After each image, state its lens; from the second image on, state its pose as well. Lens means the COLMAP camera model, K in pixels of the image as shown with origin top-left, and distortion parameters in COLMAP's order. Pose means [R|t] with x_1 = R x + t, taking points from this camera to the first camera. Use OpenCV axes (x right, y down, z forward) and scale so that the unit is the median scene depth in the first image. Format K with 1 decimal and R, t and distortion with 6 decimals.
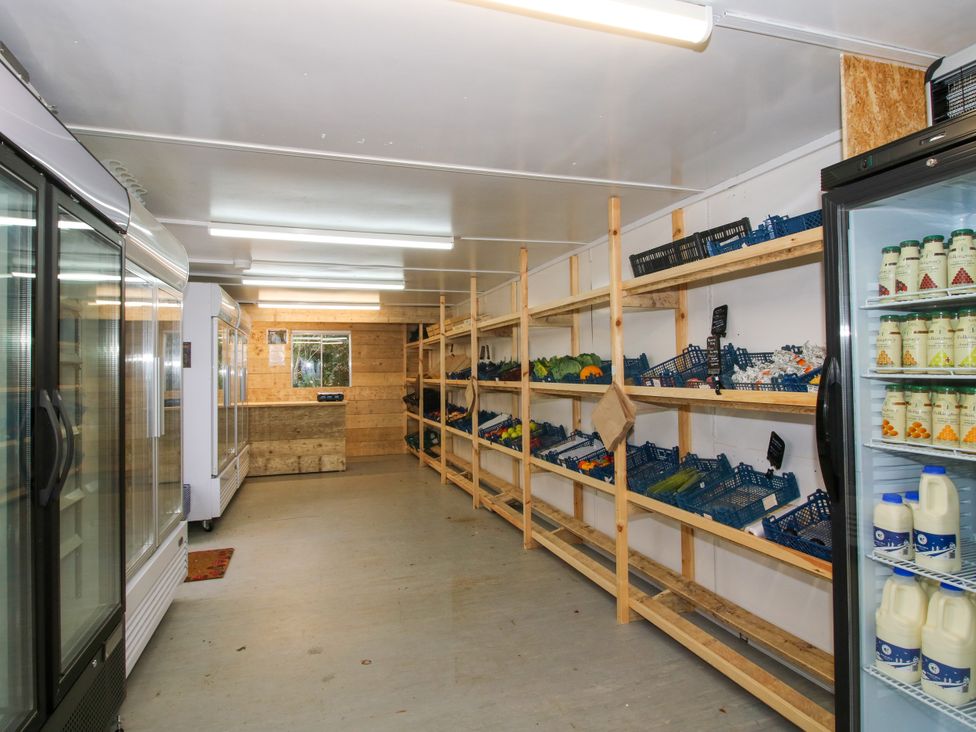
lens RADIAL K [[552.2, 0, 488.0], [0, 552.2, 366.0], [0, 0, 1]] dist [0.003245, -0.018904]
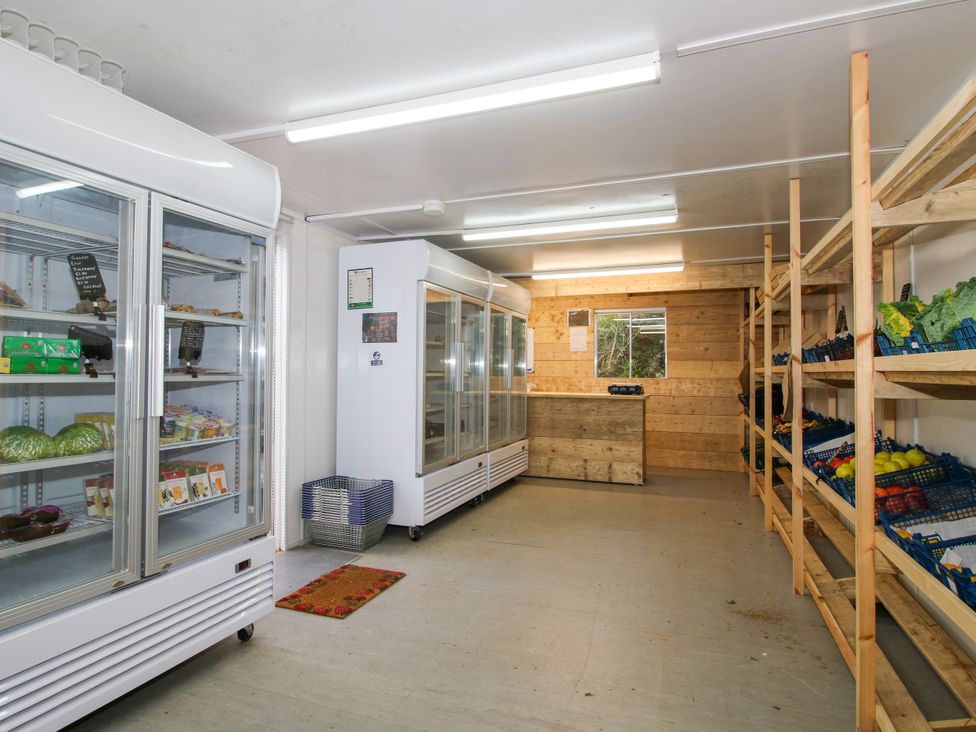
lens RADIAL K [[552.2, 0, 488.0], [0, 552.2, 366.0], [0, 0, 1]] dist [0.003245, -0.018904]
pose [[0.774332, 0.010333, -0.632696, 0.063352], [-0.007957, 0.999947, 0.006593, 0.019934], [0.632730, -0.000071, 0.774372, 0.271091]]
